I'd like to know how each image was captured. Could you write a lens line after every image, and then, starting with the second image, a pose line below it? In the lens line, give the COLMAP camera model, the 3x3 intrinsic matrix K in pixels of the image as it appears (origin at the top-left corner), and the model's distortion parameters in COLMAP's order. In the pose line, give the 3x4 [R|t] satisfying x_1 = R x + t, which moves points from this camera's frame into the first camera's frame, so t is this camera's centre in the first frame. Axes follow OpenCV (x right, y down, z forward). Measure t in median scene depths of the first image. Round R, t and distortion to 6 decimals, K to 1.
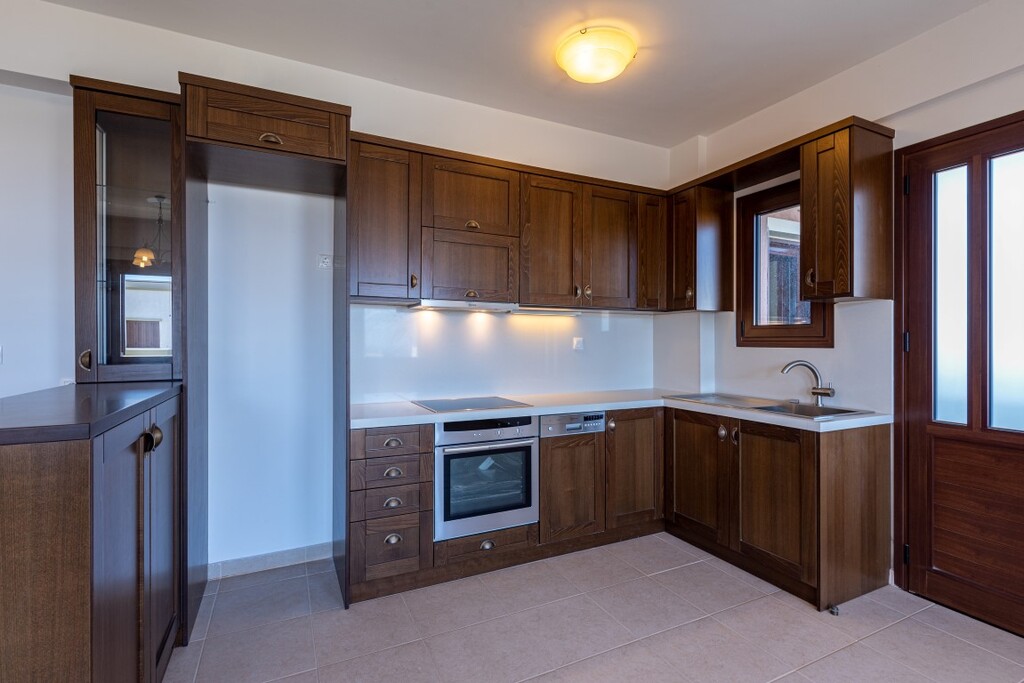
lens RADIAL K [[473.5, 0, 513.9], [0, 473.5, 335.6], [0, 0, 1]] dist [0.001751, 0.000188]
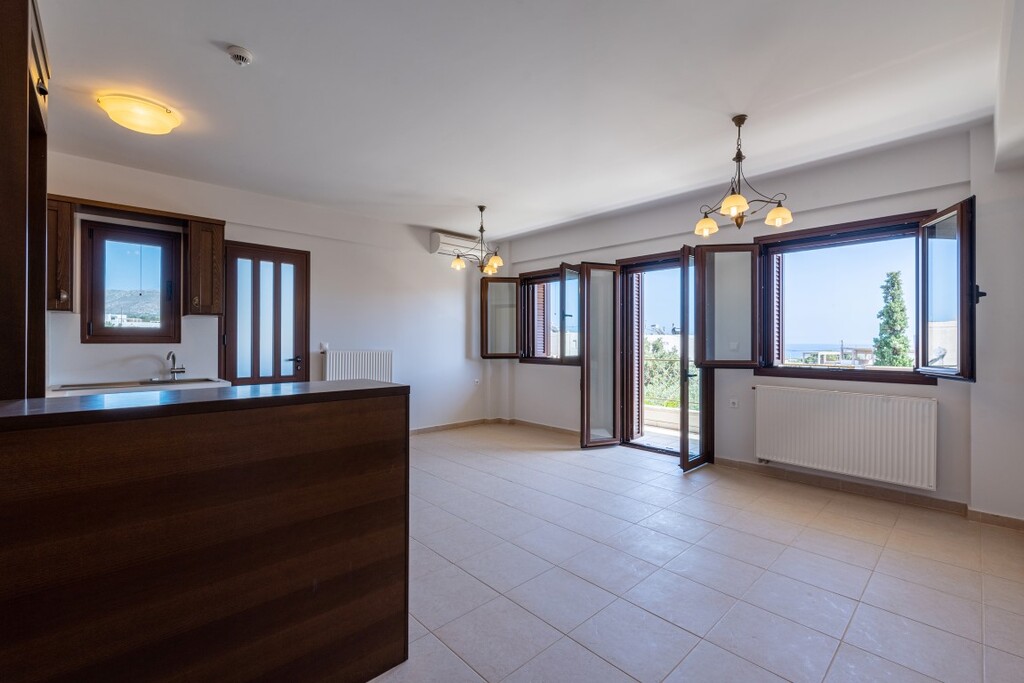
lens RADIAL K [[436.2, 0, 512.0], [0, 436.2, 341.5], [0, 0, 1]] dist [0.001372, -0.000105]
pose [[-0.297139, 0.001679, 0.954833, -1.193978], [-0.011793, 0.999916, -0.005428, 0.016215], [-0.954761, -0.012873, -0.297095, 0.392721]]
